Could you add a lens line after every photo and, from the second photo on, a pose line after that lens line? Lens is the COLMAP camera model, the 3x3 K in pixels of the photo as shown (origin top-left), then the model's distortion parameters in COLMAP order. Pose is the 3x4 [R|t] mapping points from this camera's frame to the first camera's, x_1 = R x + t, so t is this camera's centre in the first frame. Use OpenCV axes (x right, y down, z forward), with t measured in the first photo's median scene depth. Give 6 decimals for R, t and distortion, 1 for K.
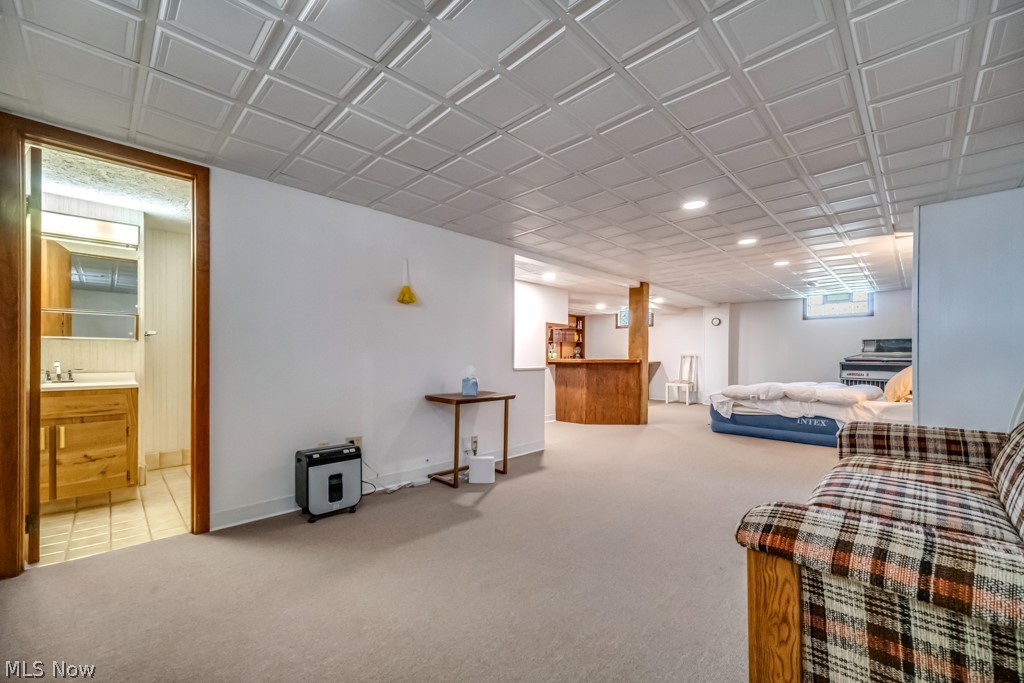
lens RADIAL K [[408.9, 0, 512.4], [0, 408.9, 358.4], [0, 0, 1]] dist [-0.000117, -0.000041]
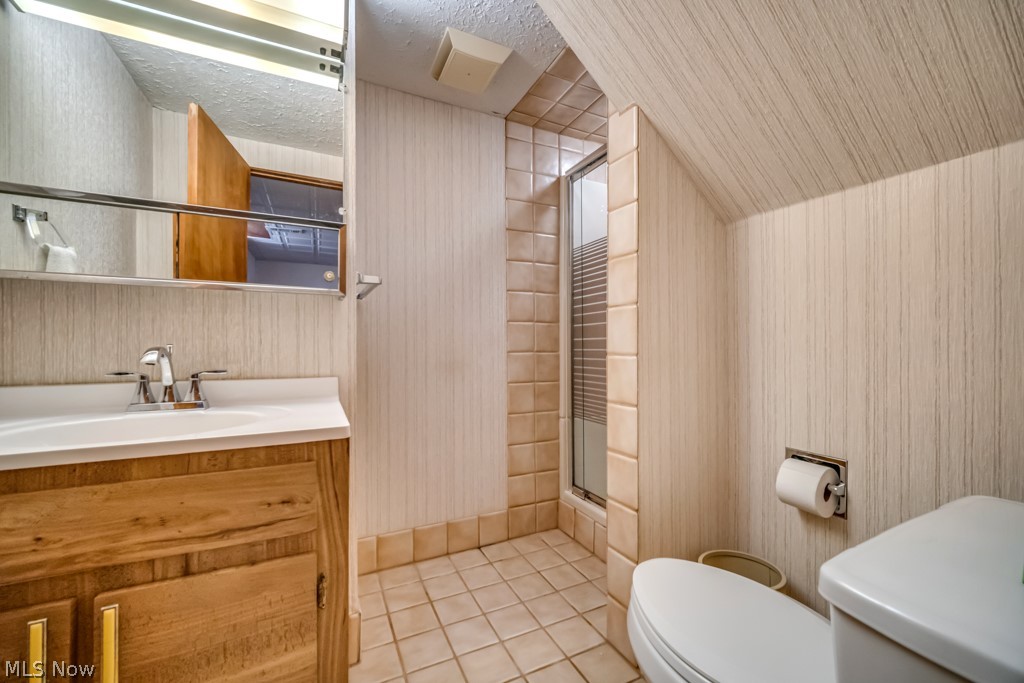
lens RADIAL K [[406.9, 0, 507.5], [0, 406.9, 345.2], [0, 0, 1]] dist [-0.001186, -0.000563]
pose [[0.941042, -0.005803, -0.338240, -0.728419], [0.004118, 0.999975, -0.005700, 0.006735], [0.338265, 0.003972, 0.941043, 0.784914]]
